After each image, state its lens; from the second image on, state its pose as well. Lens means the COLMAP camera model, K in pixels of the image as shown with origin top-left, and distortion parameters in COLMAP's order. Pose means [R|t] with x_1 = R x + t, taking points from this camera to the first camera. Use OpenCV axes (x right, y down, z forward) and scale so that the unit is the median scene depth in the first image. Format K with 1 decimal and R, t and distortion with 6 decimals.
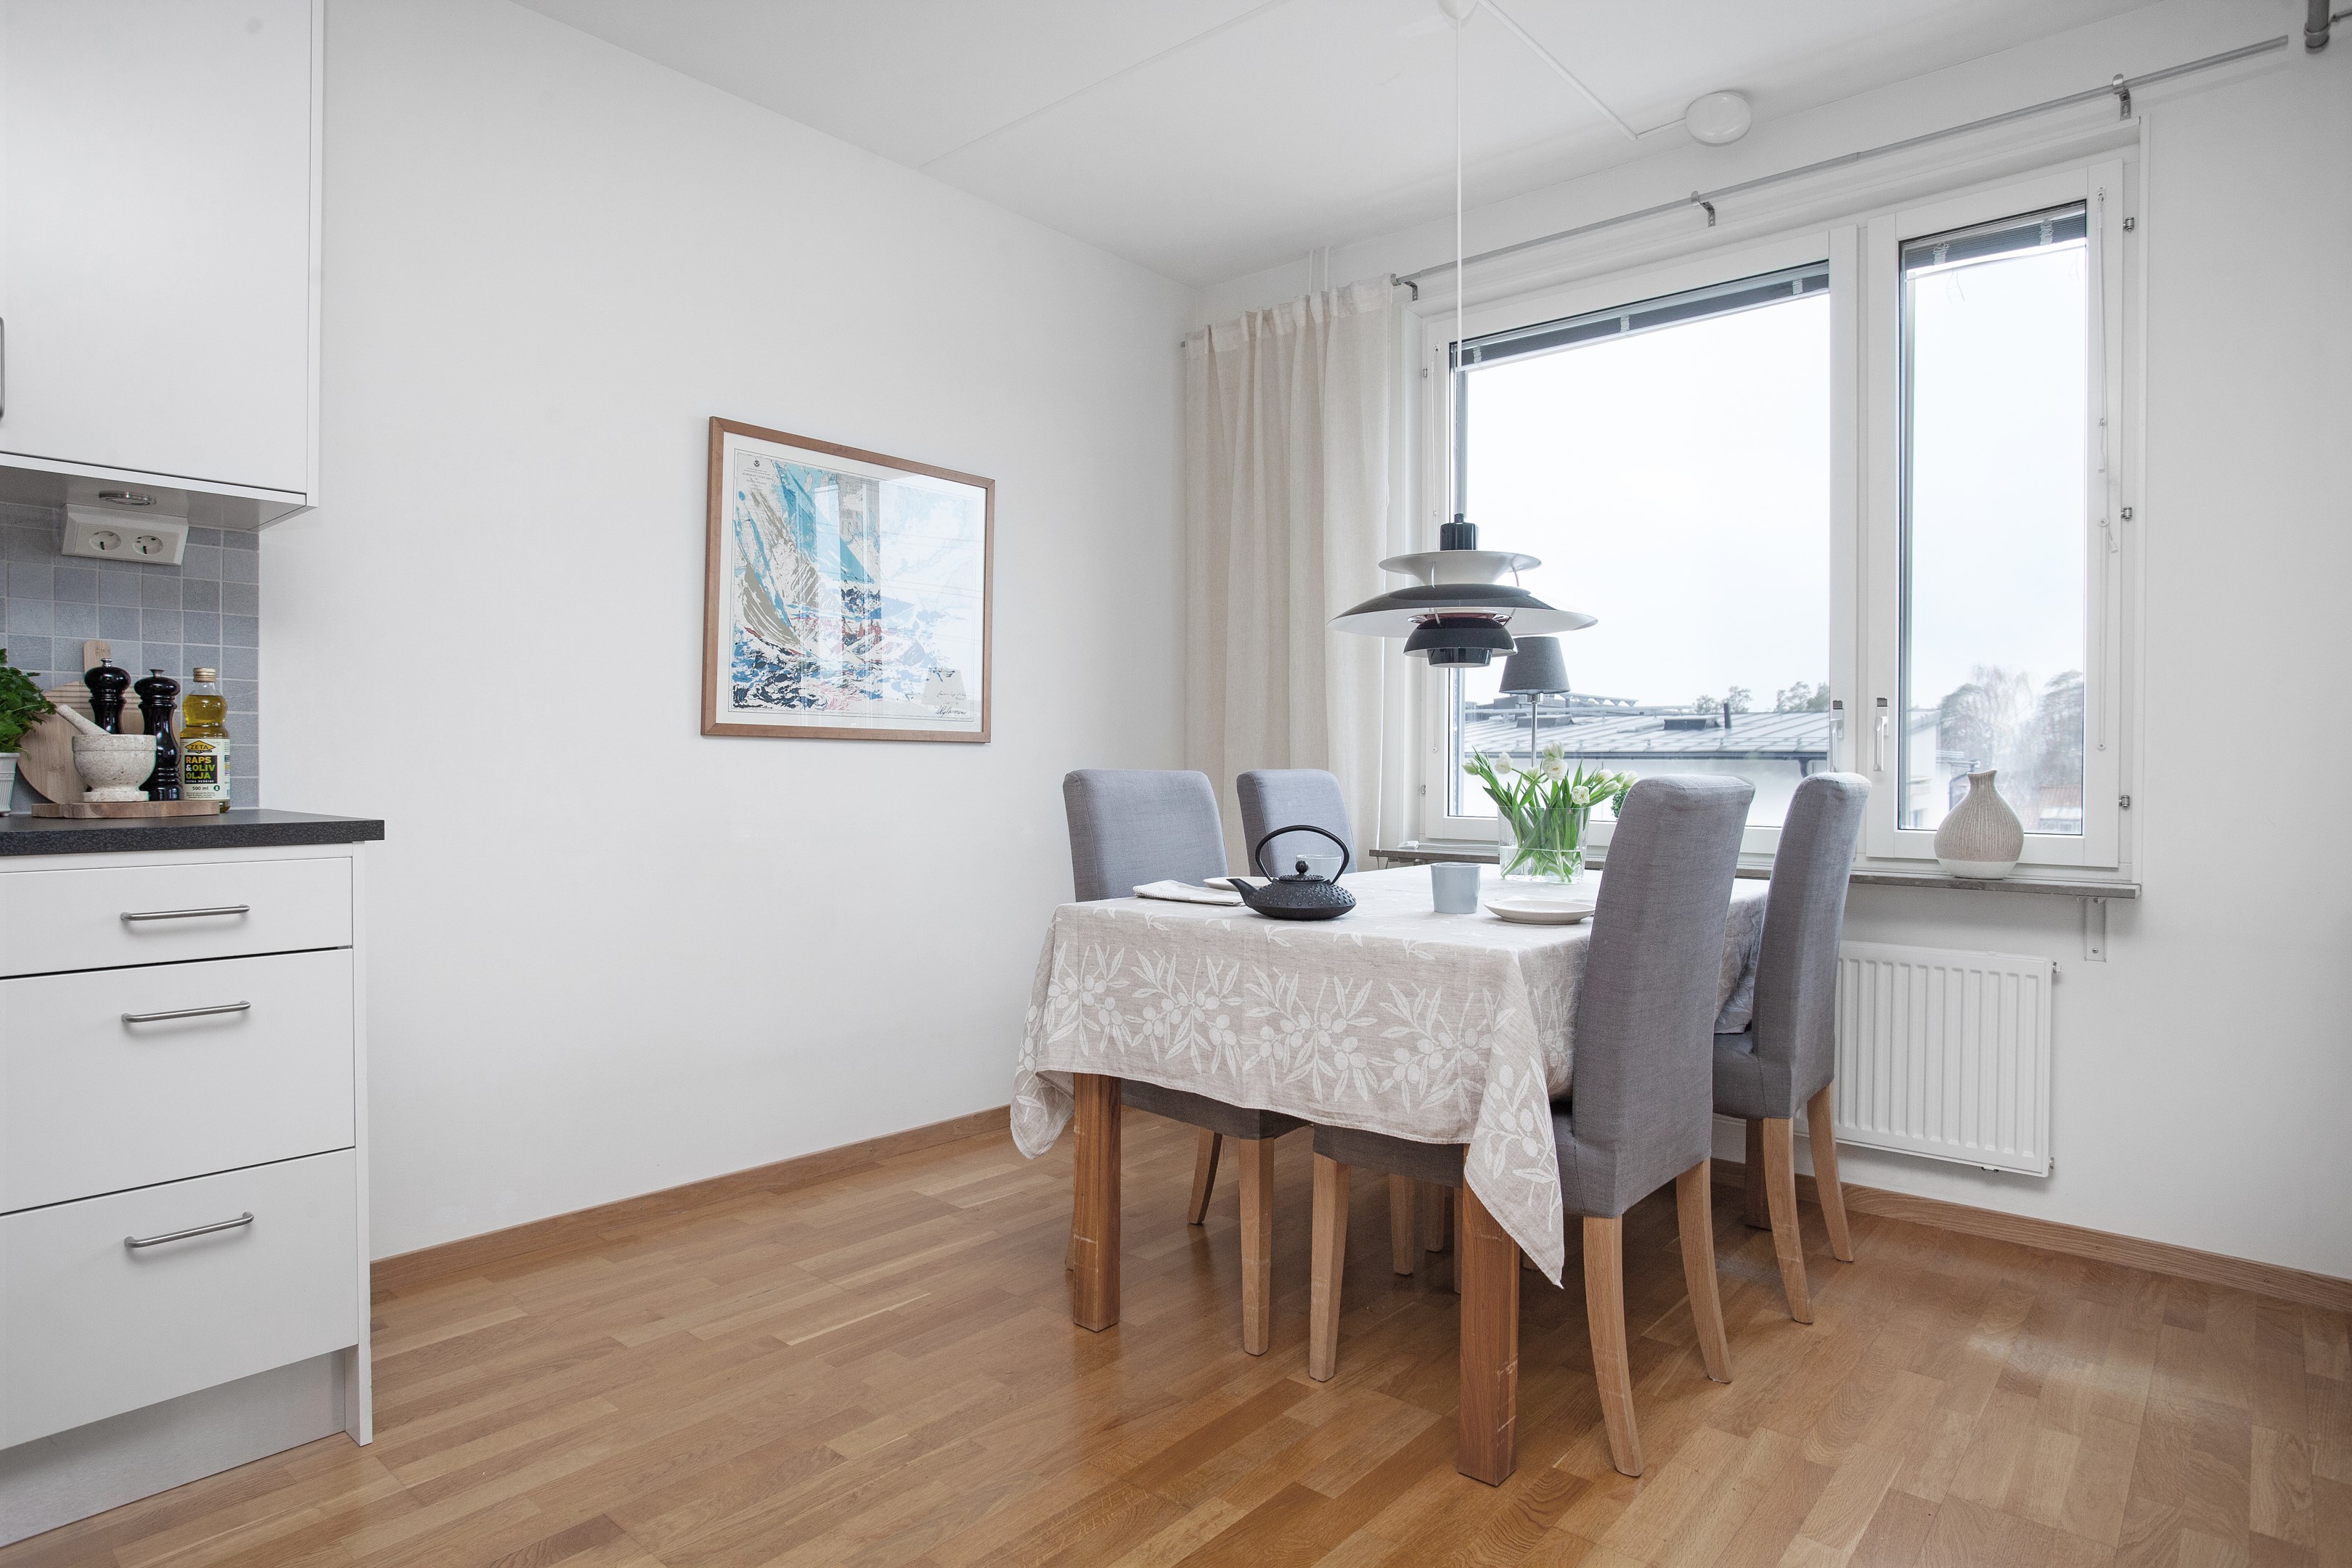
lens RADIAL K [[1317.3, 0, 1185.9], [0, 1317.3, 740.1], [0, 0, 1]] dist [-0.003338, -0.000495]
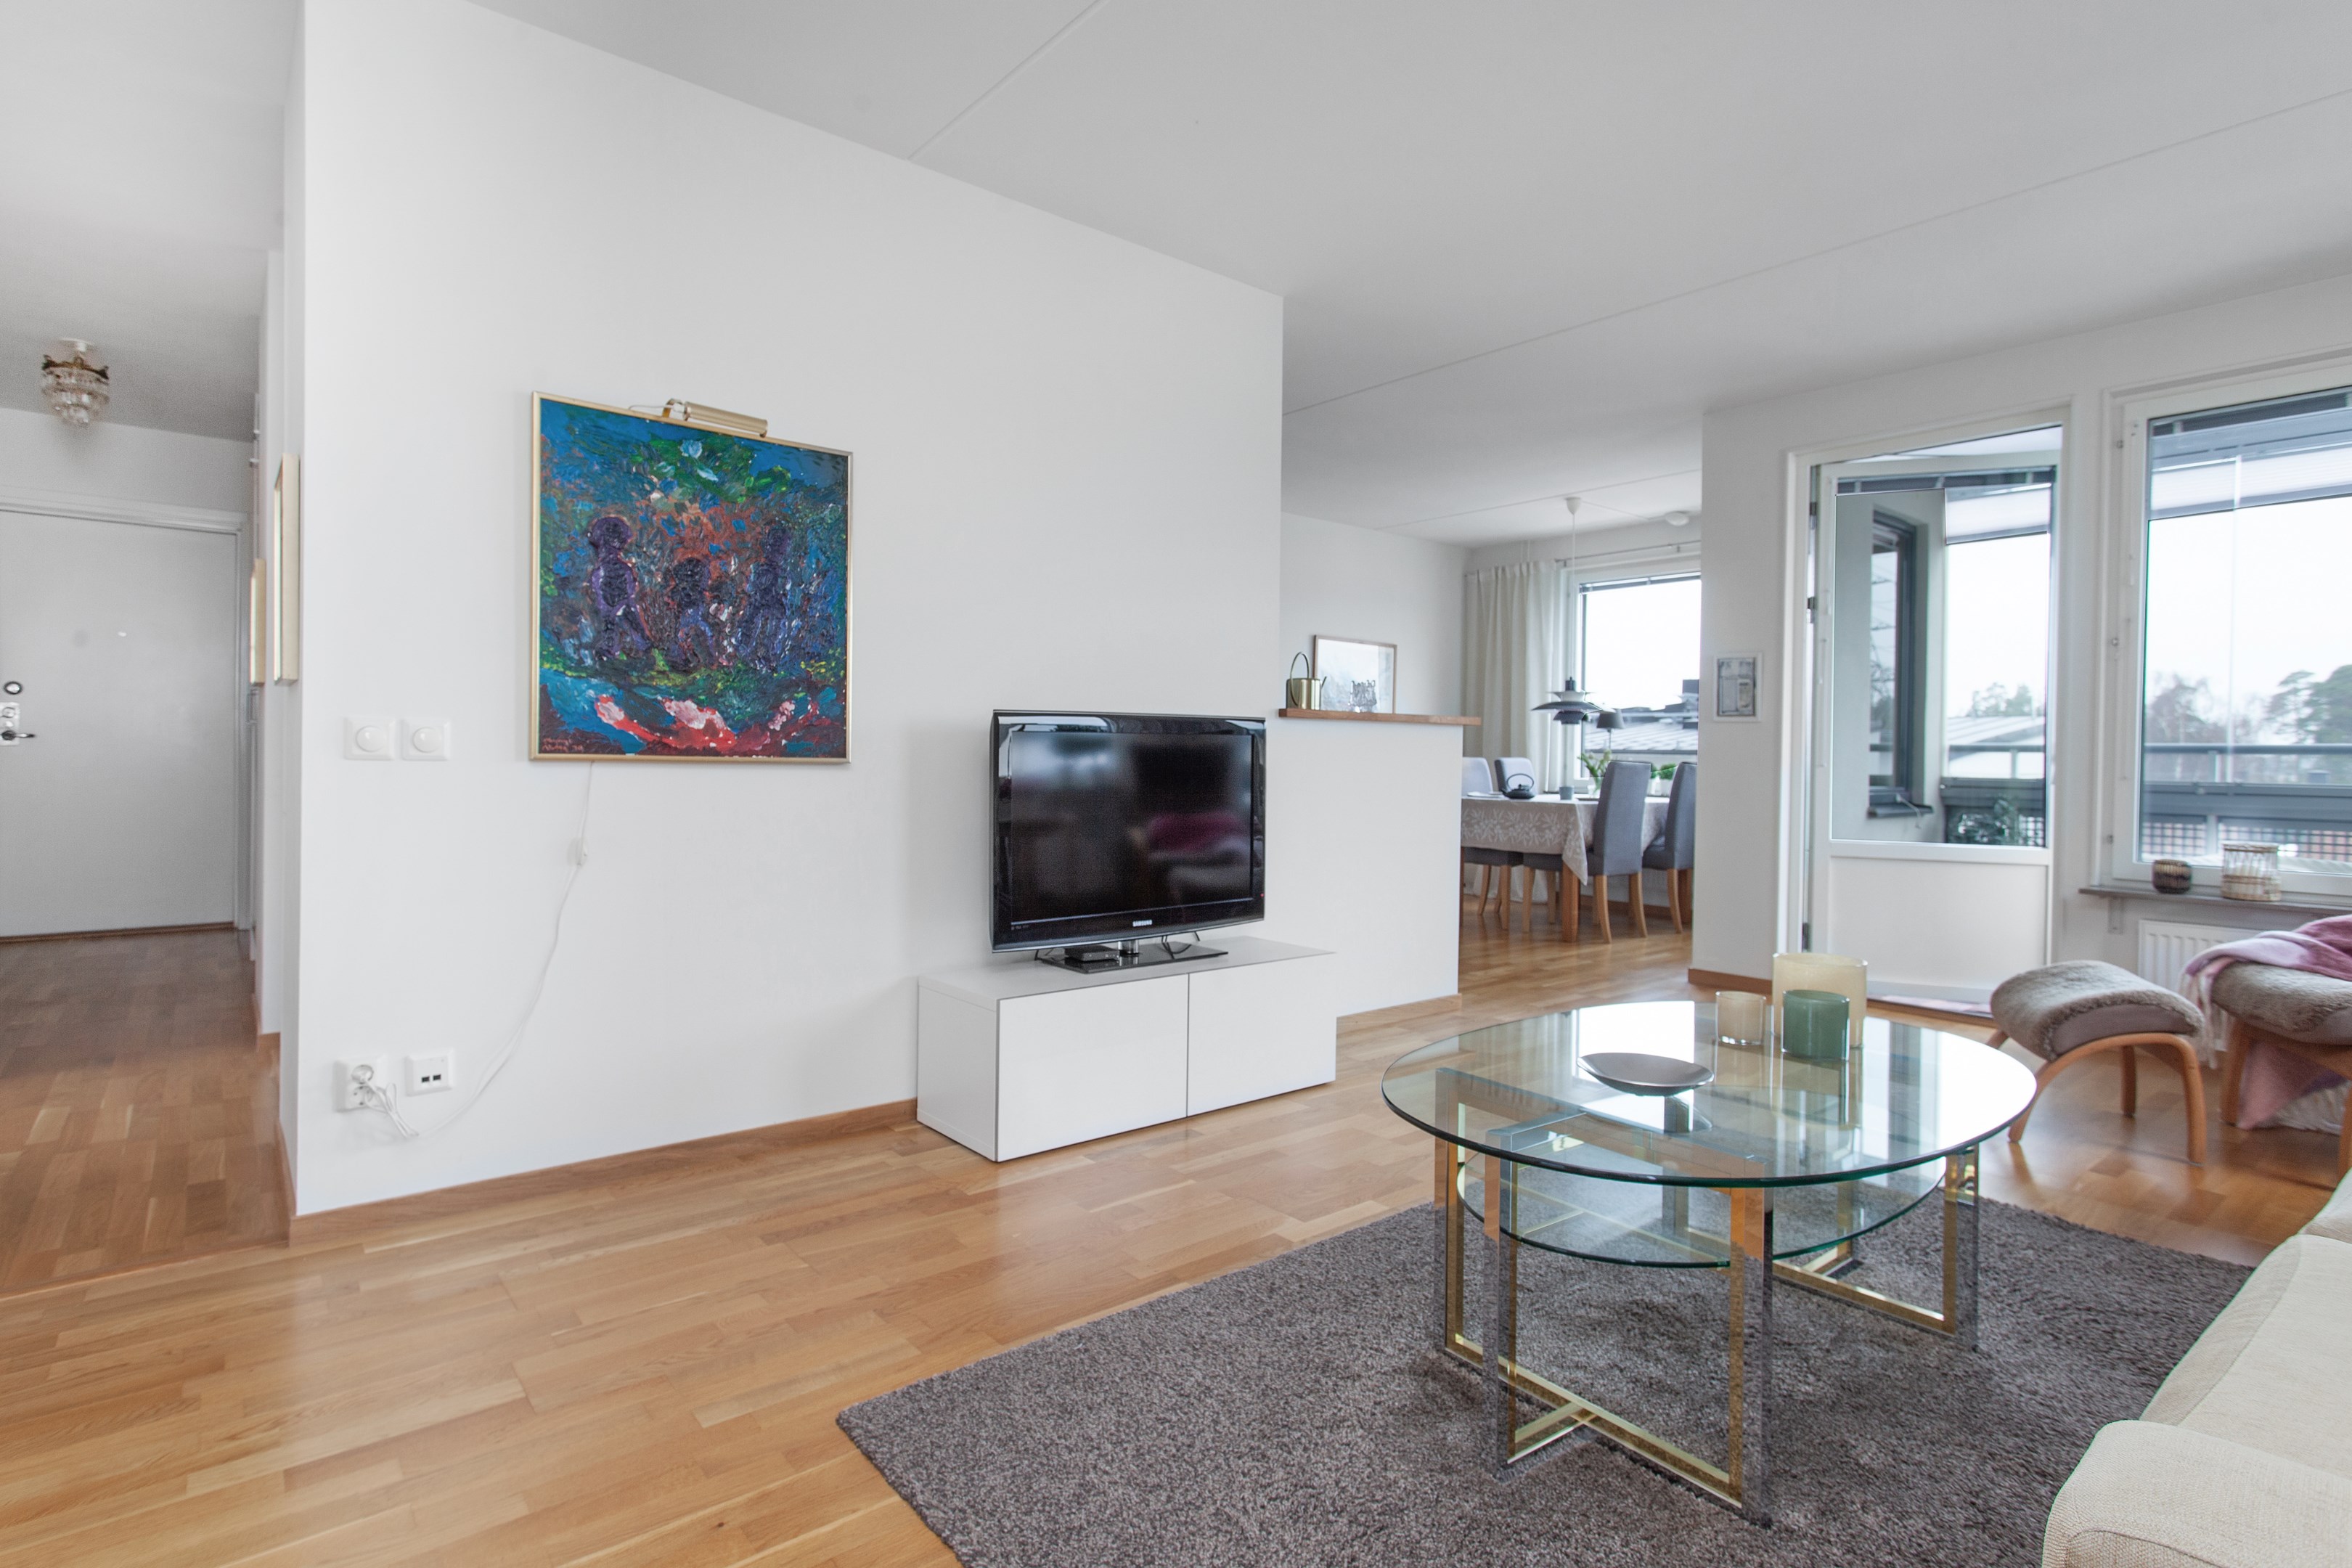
lens RADIAL K [[1142.7, 0, 1175.8], [0, 1142.7, 755.4], [0, 0, 1]] dist [0.005142, -0.000098]
pose [[0.984341, 0.006005, -0.176175, -0.201965], [-0.003165, 0.999861, 0.016392, -0.020810], [0.176249, -0.015578, 0.984222, -1.541577]]
